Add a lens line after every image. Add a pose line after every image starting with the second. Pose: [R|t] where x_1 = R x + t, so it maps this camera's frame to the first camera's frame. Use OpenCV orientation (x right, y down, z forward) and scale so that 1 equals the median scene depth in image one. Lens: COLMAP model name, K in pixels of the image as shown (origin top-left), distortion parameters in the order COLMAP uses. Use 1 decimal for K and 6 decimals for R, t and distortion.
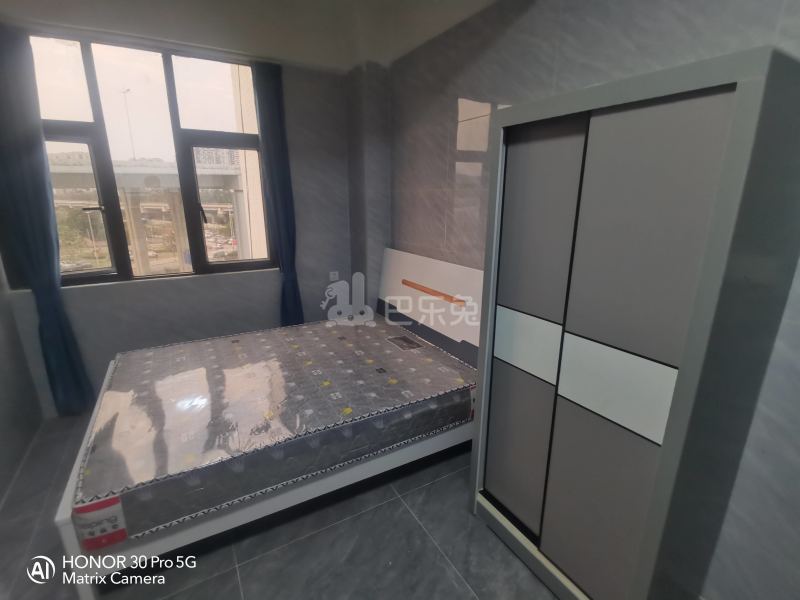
lens RADIAL K [[382.5, 0, 403.1], [0, 382.5, 313.1], [0, 0, 1]] dist [-0.028274, -0.000507]
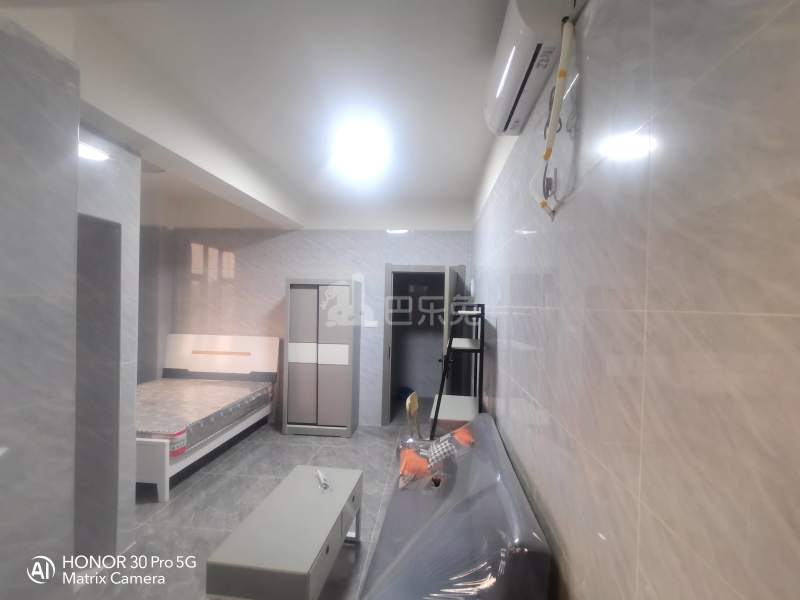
lens RADIAL K [[390.1, 0, 400.9], [0, 390.1, 302.1], [0, 0, 1]] dist [-0.002407, -0.001152]
pose [[0.578460, 0.012327, 0.815618, -1.204523], [0.221138, 0.960072, -0.171348, 0.274719], [-0.785164, 0.279482, 0.552637, -0.968247]]
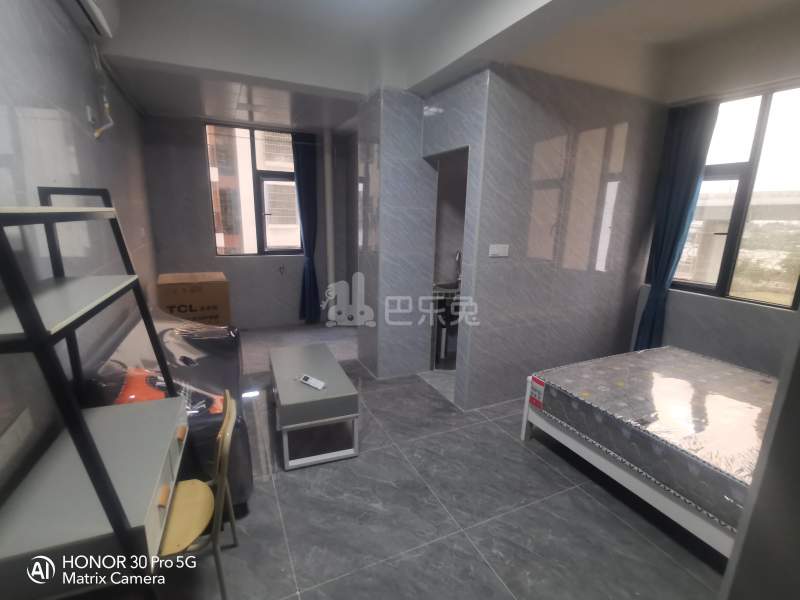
lens RADIAL K [[394.1, 0, 402.3], [0, 394.1, 311.6], [0, 0, 1]] dist [-0.001422, -0.000478]
pose [[-0.111181, 0.223622, -0.968314, 0.638689], [-0.326291, 0.912127, 0.248111, -0.034976], [0.938708, 0.343537, -0.028445, 0.185544]]
